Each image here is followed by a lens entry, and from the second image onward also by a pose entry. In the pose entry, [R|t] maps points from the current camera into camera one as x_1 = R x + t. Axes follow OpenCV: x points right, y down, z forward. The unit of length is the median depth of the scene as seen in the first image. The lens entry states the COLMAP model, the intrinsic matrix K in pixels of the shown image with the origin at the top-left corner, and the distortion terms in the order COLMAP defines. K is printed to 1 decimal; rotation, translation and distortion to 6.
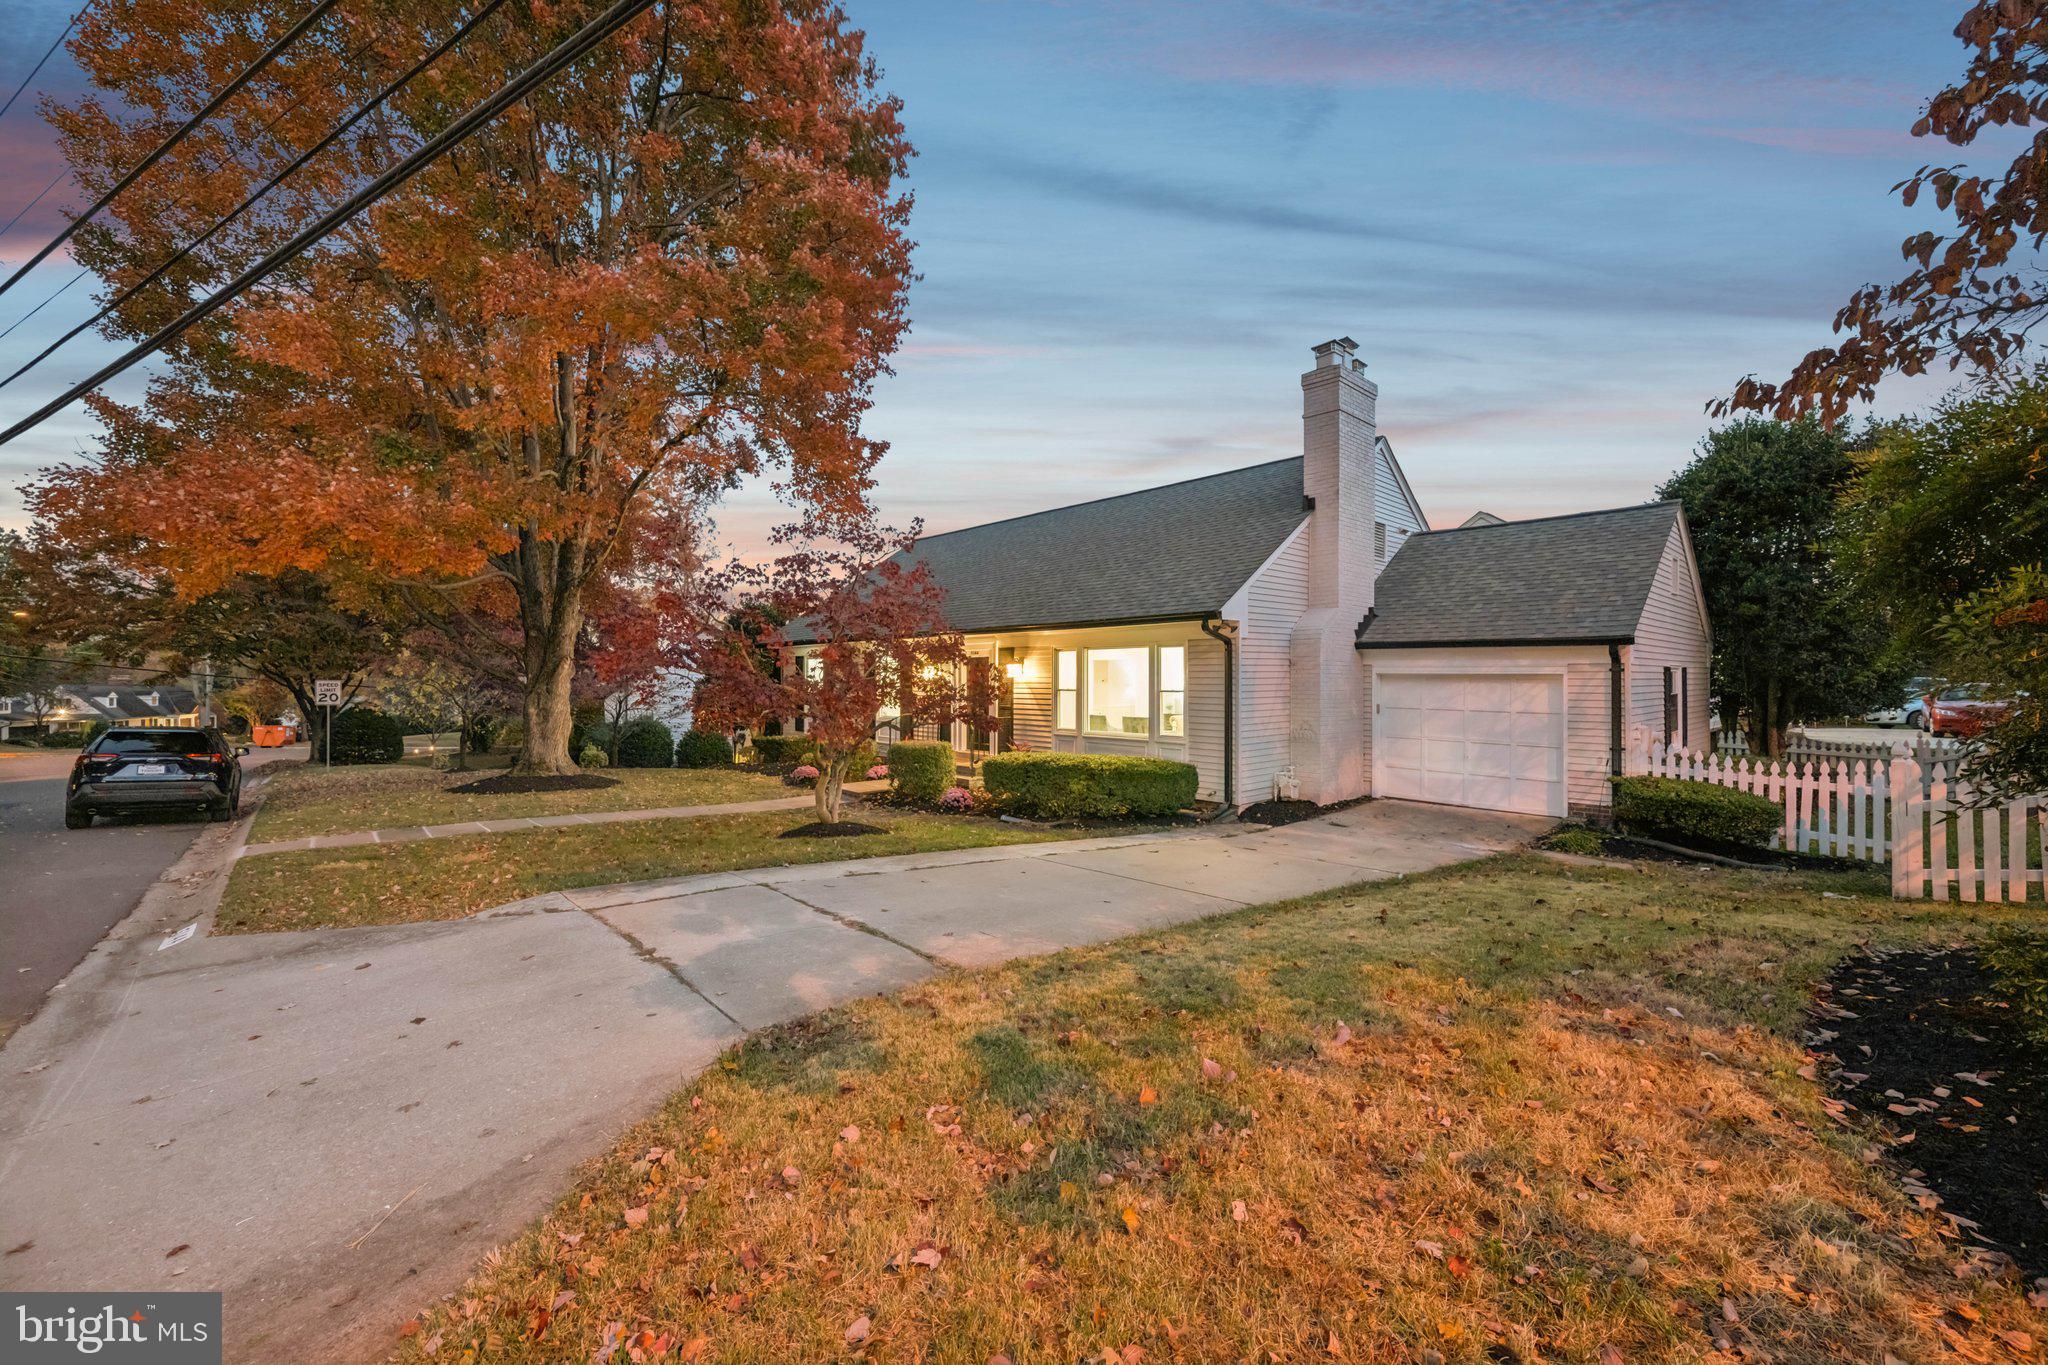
lens RADIAL K [[802.7, 0, 1013.7], [0, 802.7, 680.1], [0, 0, 1]] dist [0.017895, 0.000059]
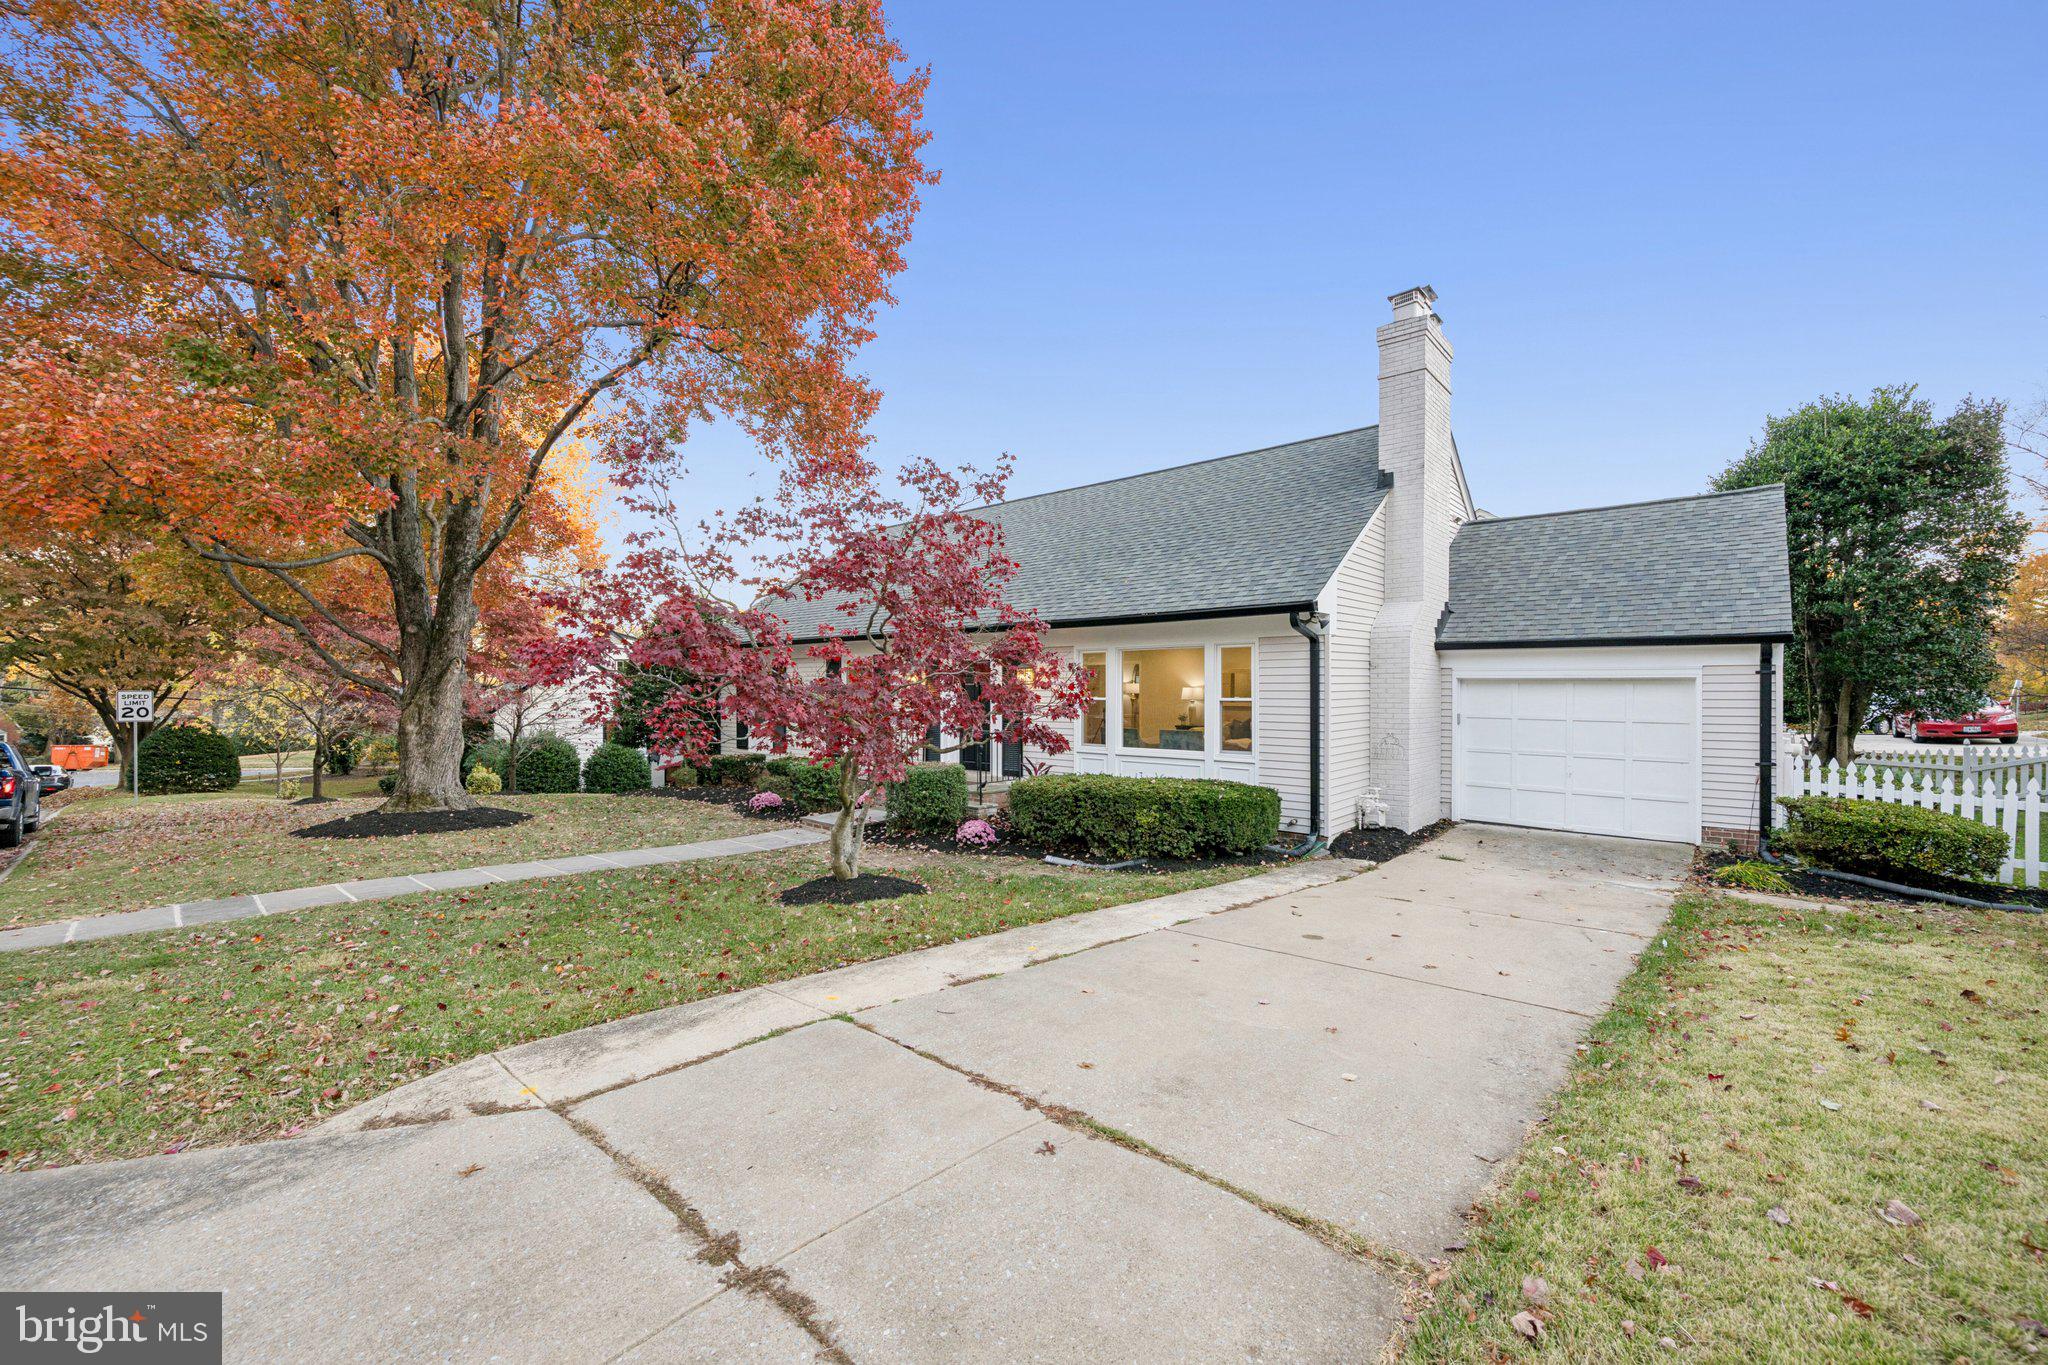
lens RADIAL K [[826.3, 0, 1023.1], [0, 826.3, 697.1], [0, 0, 1]] dist [0.011120, -0.000354]
pose [[0.994519, -0.003528, 0.104499, -0.106948], [0.002639, 0.999959, 0.008648, 0.003181], [-0.104525, -0.008325, 0.994487, 0.162545]]
